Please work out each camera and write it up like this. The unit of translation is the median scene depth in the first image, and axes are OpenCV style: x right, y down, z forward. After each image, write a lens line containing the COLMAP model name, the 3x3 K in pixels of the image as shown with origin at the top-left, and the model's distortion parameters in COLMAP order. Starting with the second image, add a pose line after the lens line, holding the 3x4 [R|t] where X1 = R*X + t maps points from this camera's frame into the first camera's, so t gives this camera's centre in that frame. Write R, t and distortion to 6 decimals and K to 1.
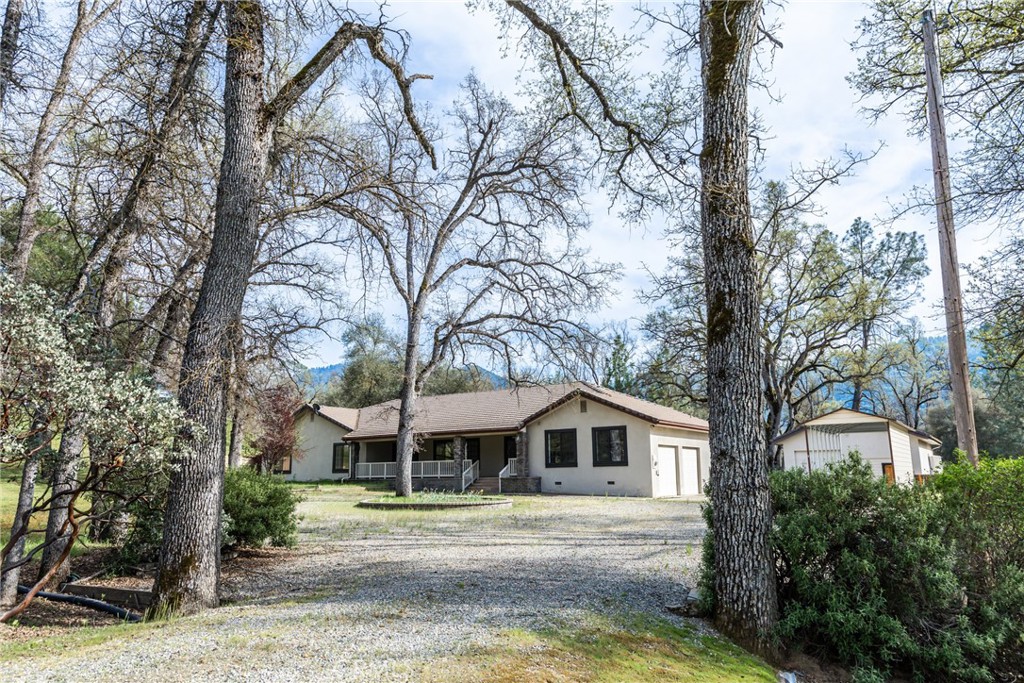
lens RADIAL K [[664.9, 0, 512.0], [0, 664.9, 341.5], [0, 0, 1]] dist [0.002533, -0.002265]
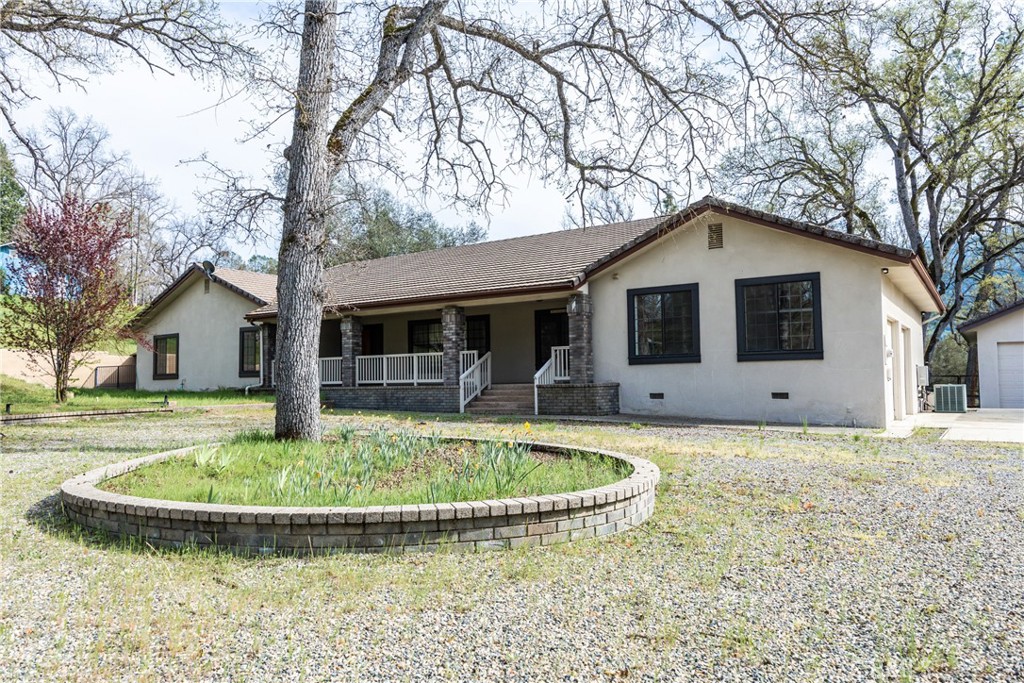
lens RADIAL K [[709.4, 0, 512.0], [0, 709.4, 341.5], [0, 0, 1]] dist [-0.004218, -0.001537]
pose [[0.999992, -0.000804, 0.003966, -0.041564], [0.000238, 0.990076, 0.140531, 0.108002], [-0.004040, -0.140529, 0.990068, 0.527808]]
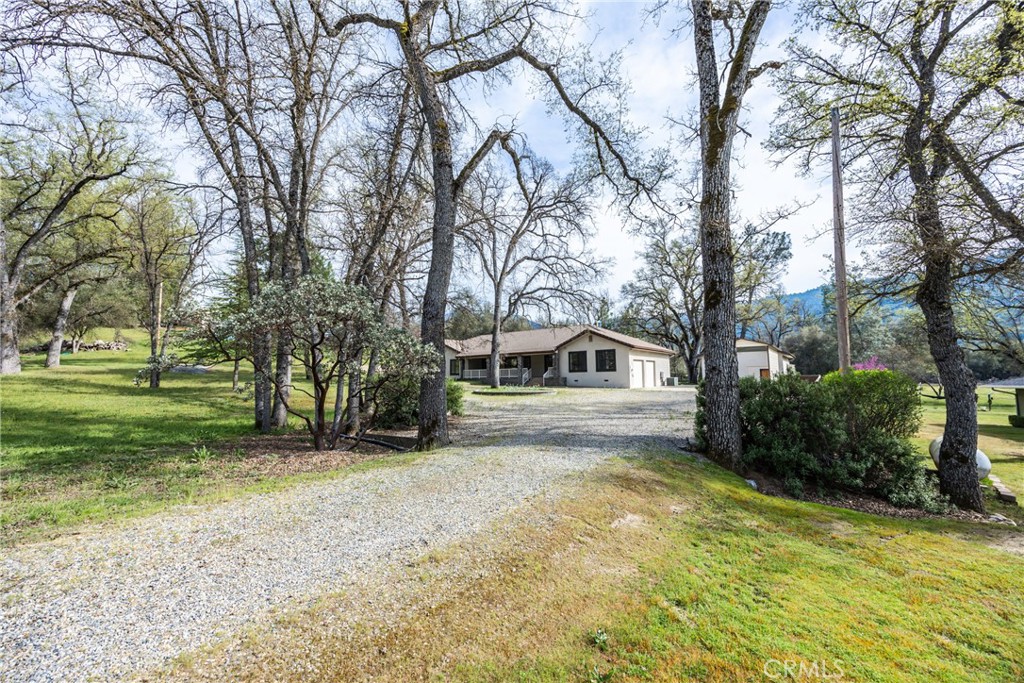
lens RADIAL K [[374.9, 0, 512.0], [0, 374.9, 341.5], [0, 0, 1]] dist [-0.001705, -0.000052]
pose [[0.997796, -0.008461, -0.065815, -0.040033], [0.015510, 0.994101, 0.107345, -0.006559], [0.064519, -0.108129, 0.992041, -0.017071]]
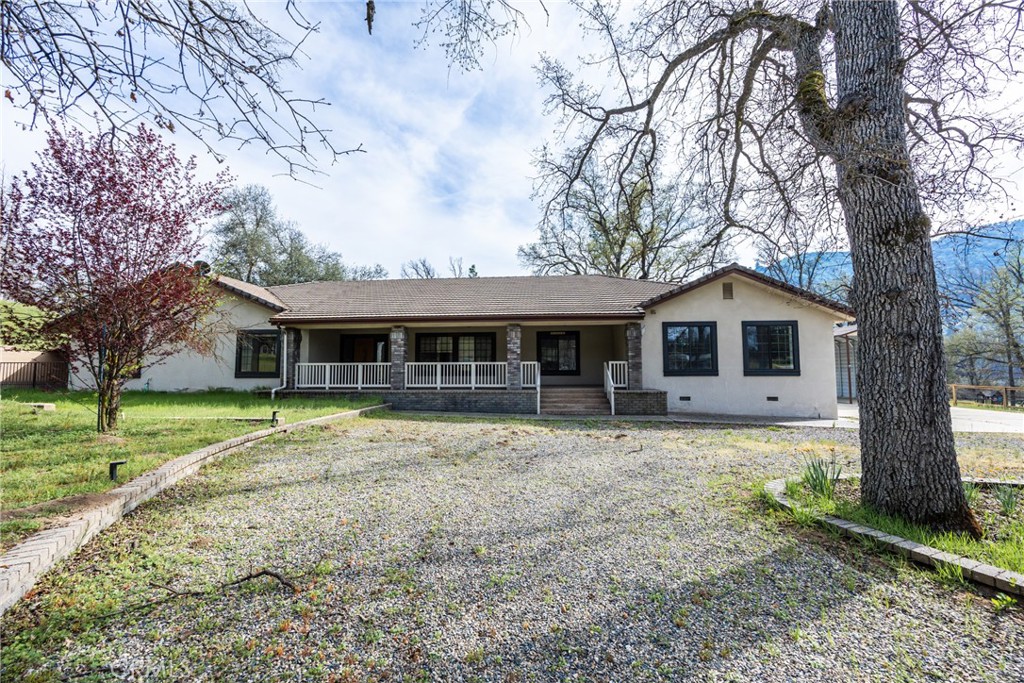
lens RADIAL K [[386.1, 0, 512.0], [0, 386.1, 341.5], [0, 0, 1]] dist [-0.000670, -0.000008]
pose [[0.875383, 0.046184, 0.481219, -0.304107], [-0.104095, 0.990083, 0.094339, 0.145396], [-0.472090, -0.132675, 0.871509, 0.798792]]
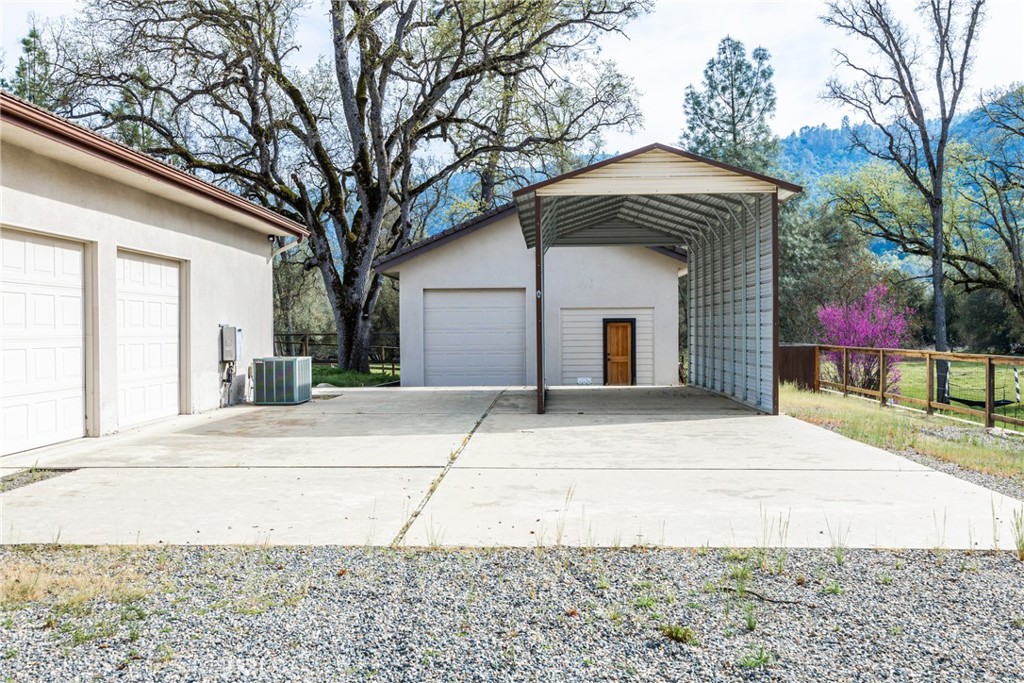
lens RADIAL K [[958.9, 0, 512.0], [0, 958.9, 341.5], [0, 0, 1]] dist [-0.002696, 0.008798]
pose [[0.838263, -0.003944, 0.545251, 0.204353], [-0.108786, 0.978660, 0.174326, 0.126351], [-0.534303, -0.205447, 0.819946, 0.682596]]
